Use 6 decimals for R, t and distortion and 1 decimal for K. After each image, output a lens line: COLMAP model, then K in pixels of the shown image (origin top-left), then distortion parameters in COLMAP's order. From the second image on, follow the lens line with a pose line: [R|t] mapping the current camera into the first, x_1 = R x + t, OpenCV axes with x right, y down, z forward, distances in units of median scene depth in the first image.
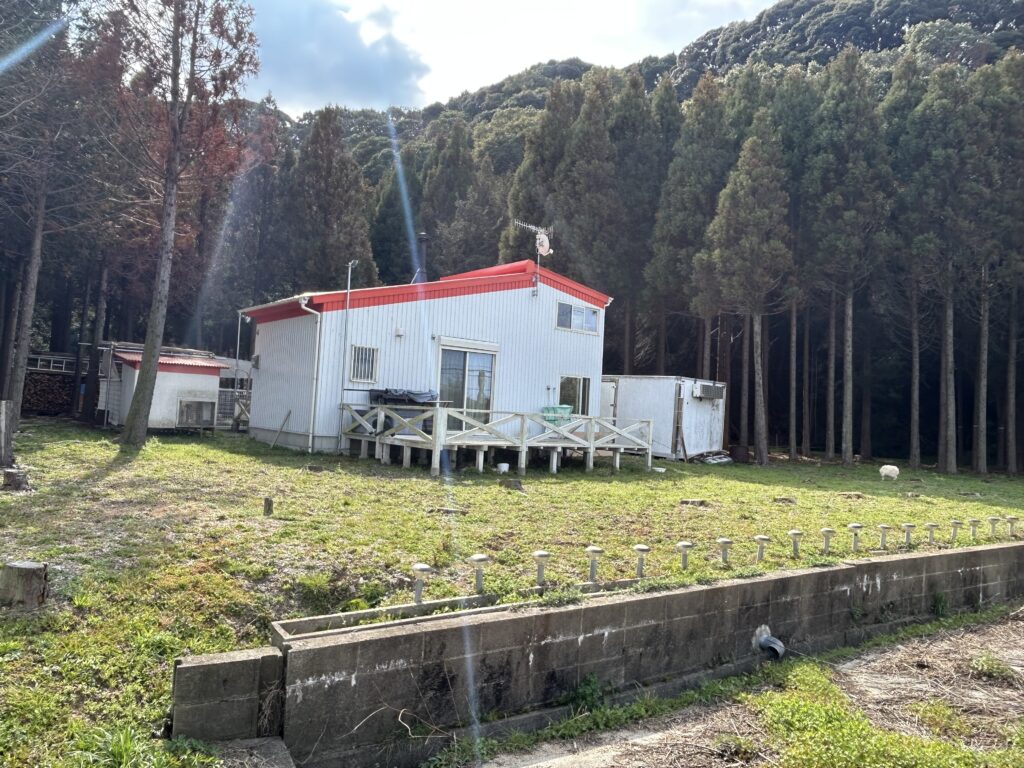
lens RADIAL K [[704.4, 0, 515.5], [0, 704.4, 383.9], [0, 0, 1]] dist [-0.005277, -0.001761]
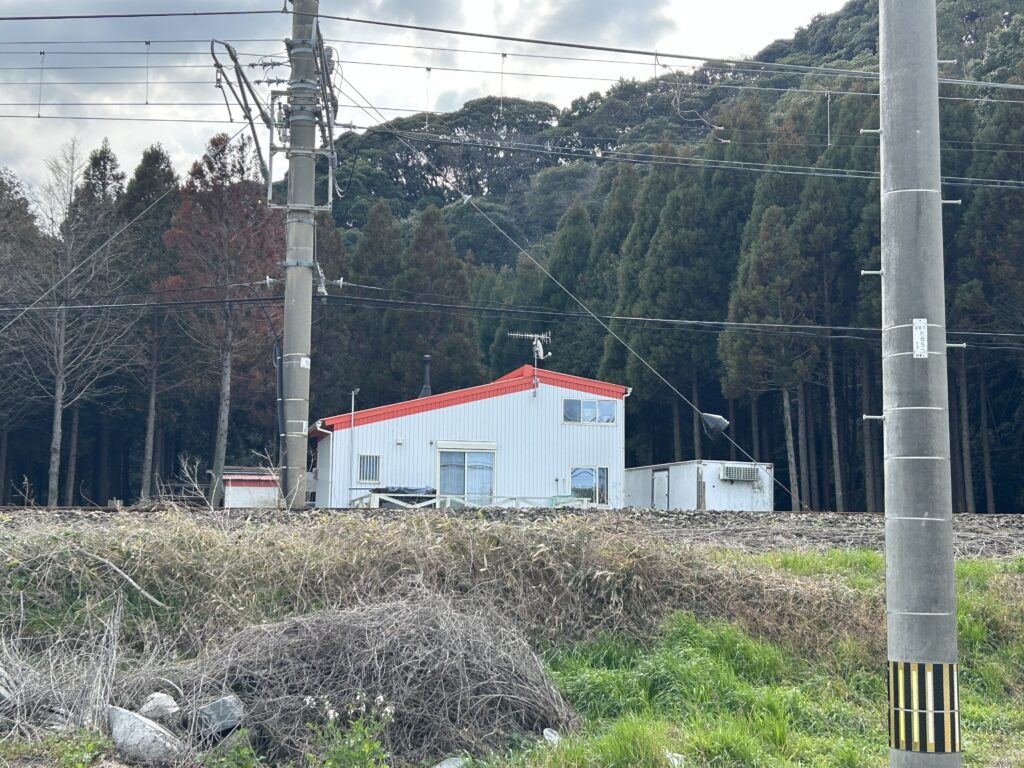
lens RADIAL K [[1345.7, 0, 511.9], [0, 1345.7, 378.4], [0, 0, 1]] dist [0.176056, 0.000000]
pose [[0.908433, -0.098764, -0.406197, 0.837629], [0.056197, 0.991722, -0.115450, 0.086749], [0.414237, 0.082052, 0.906463, -0.913530]]
